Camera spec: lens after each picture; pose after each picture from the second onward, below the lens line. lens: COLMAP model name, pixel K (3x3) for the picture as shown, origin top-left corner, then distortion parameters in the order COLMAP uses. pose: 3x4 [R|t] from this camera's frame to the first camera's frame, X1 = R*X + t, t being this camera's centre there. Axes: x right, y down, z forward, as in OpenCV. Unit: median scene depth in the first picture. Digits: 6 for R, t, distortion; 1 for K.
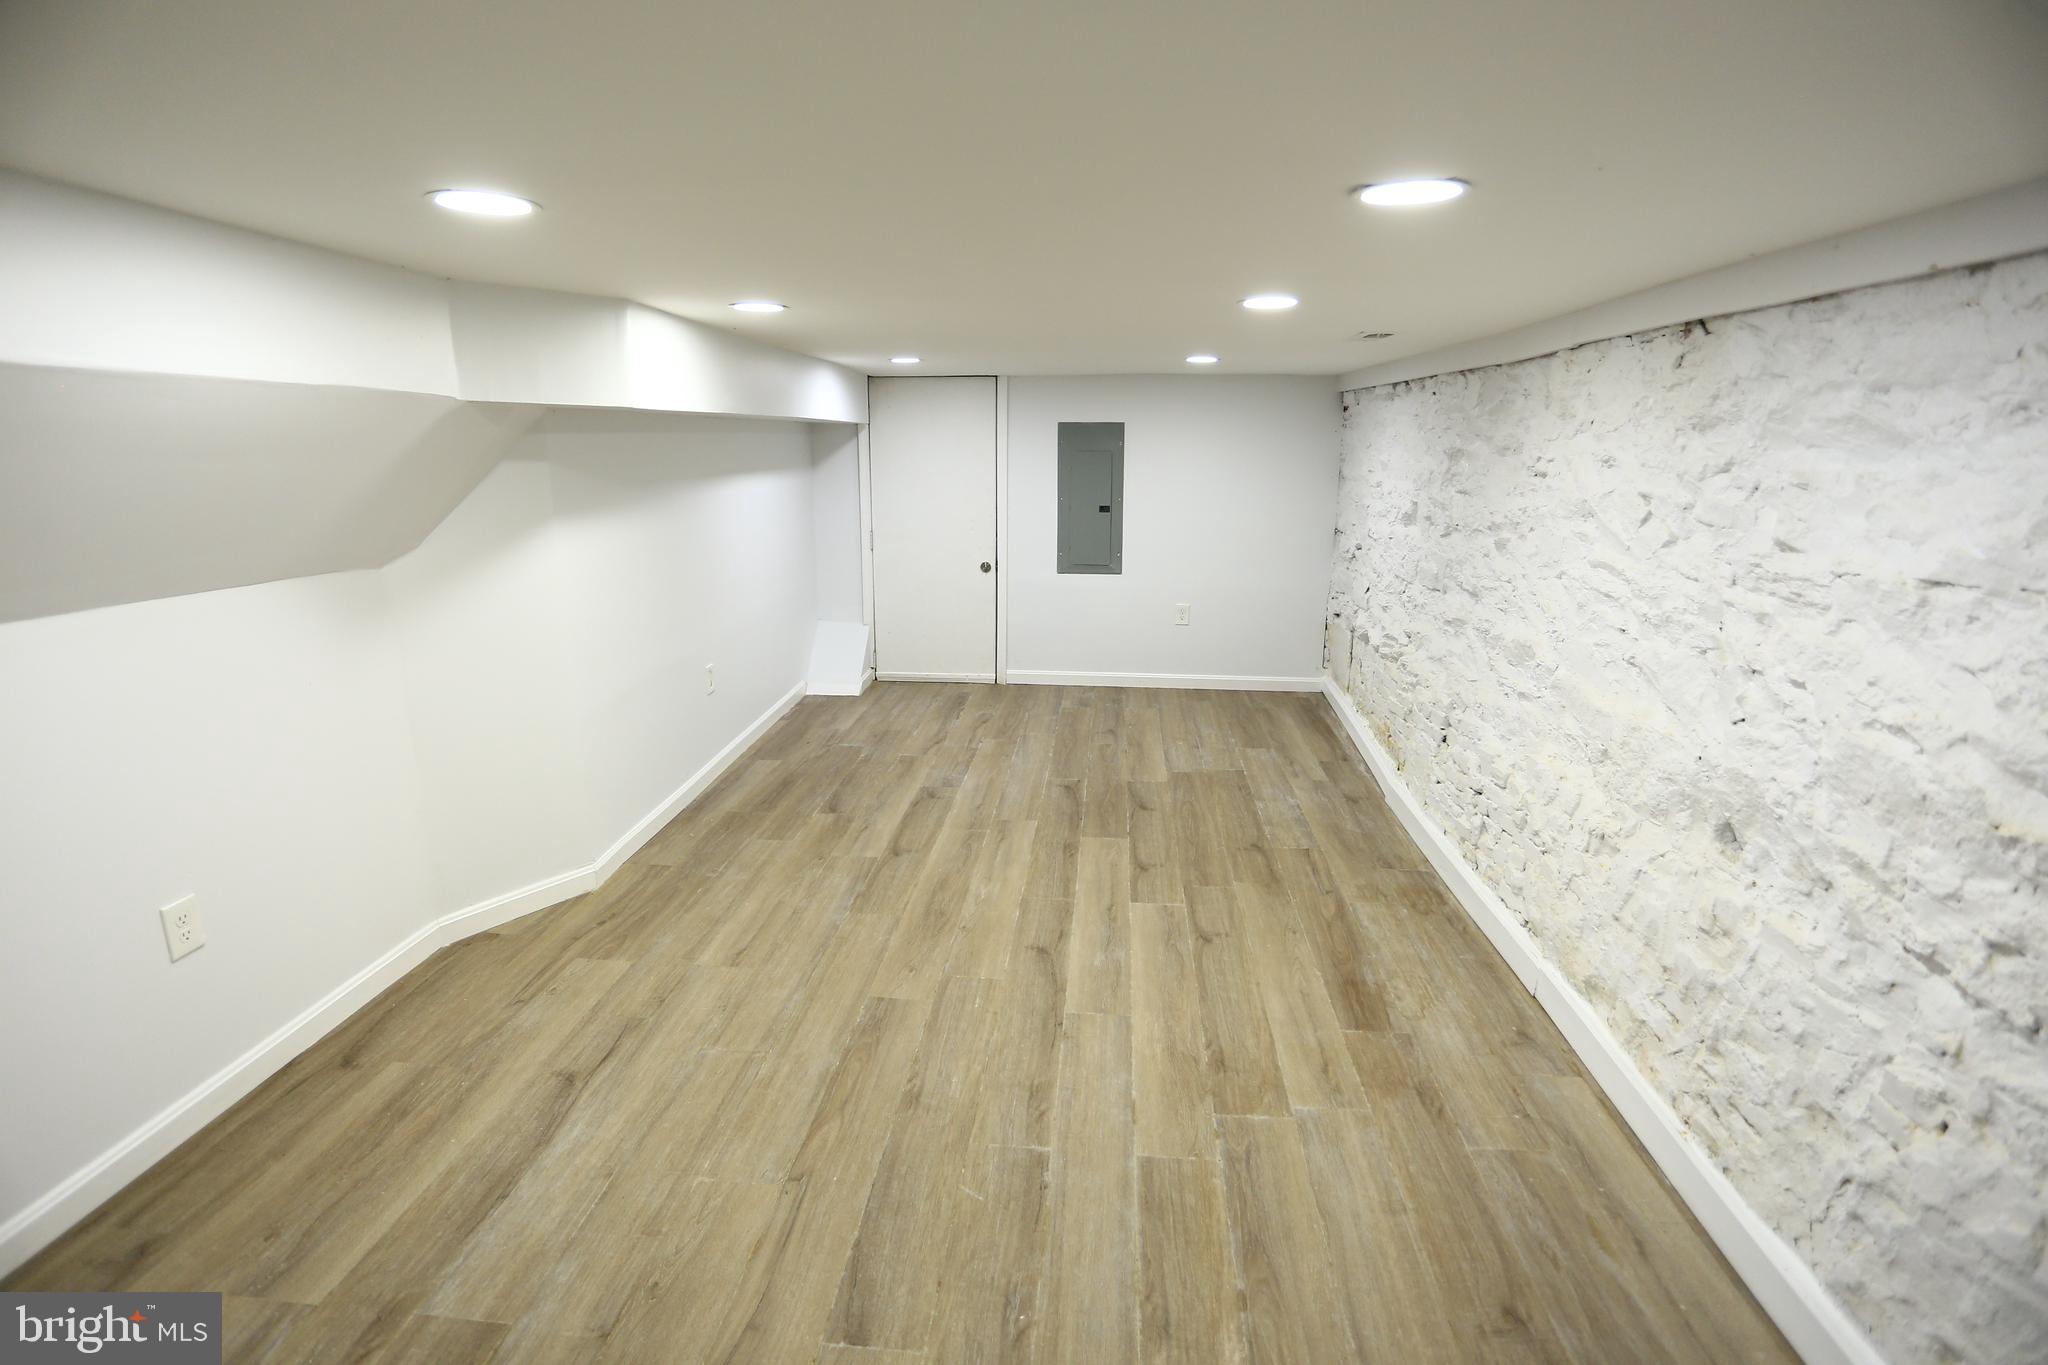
lens RADIAL K [[999.6, 0, 1024.0], [0, 999.6, 682.5], [0, 0, 1]] dist [-0.077343, 0.038424]
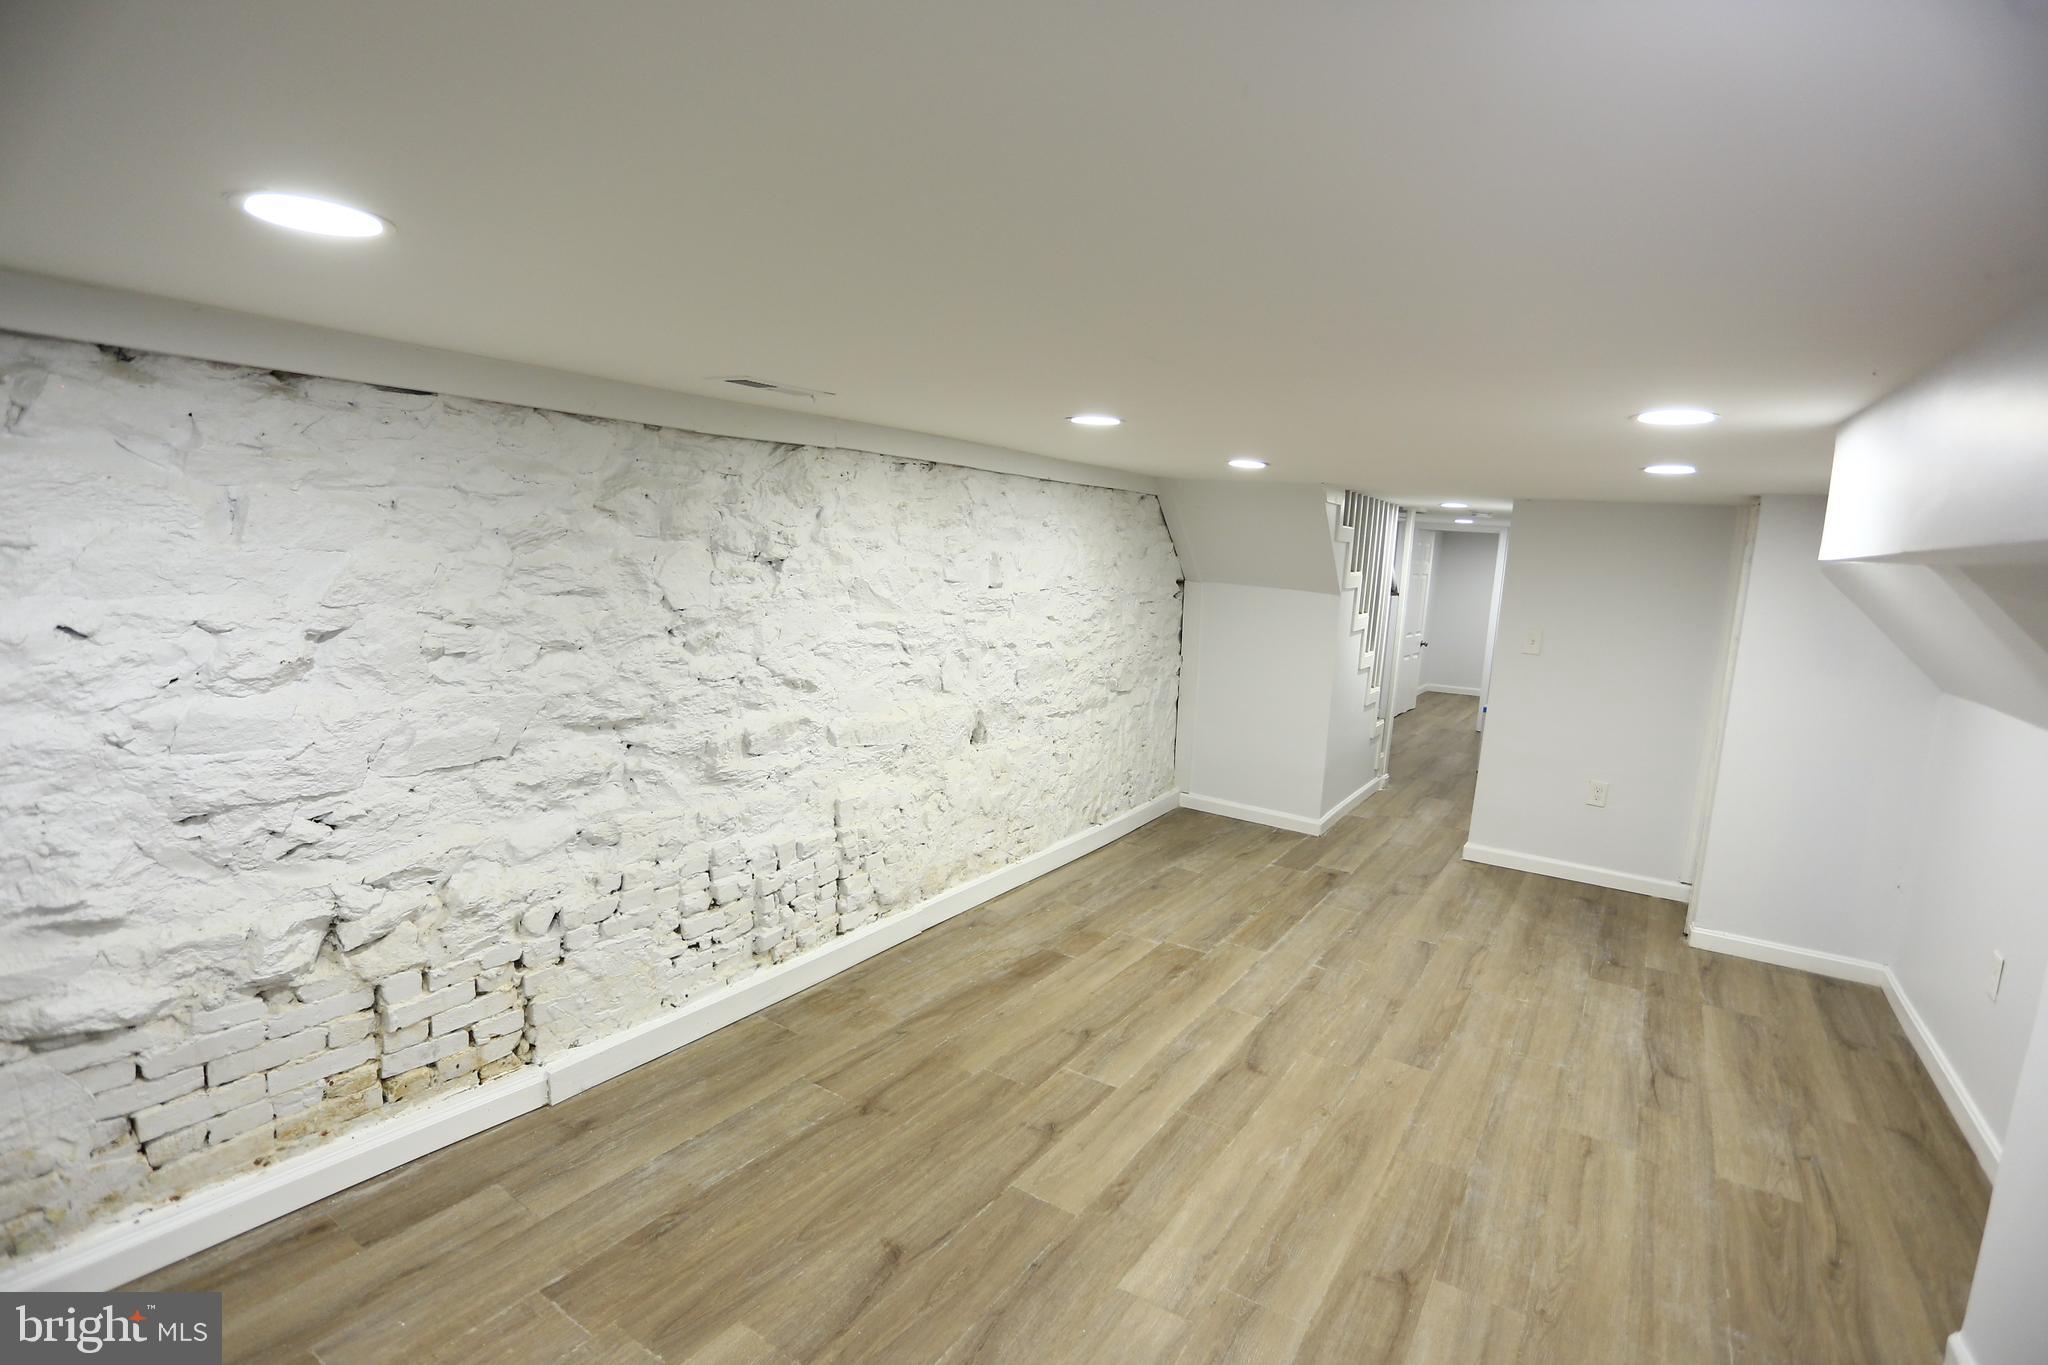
lens RADIAL K [[999.6, 0, 1024.0], [0, 999.6, 682.5], [0, 0, 1]] dist [-0.077343, 0.038424]
pose [[-0.881838, -0.122307, 0.455415, -0.173818], [0.051150, 0.935270, 0.350220, -0.426136], [-0.468770, 0.332132, -0.818500, 1.705558]]
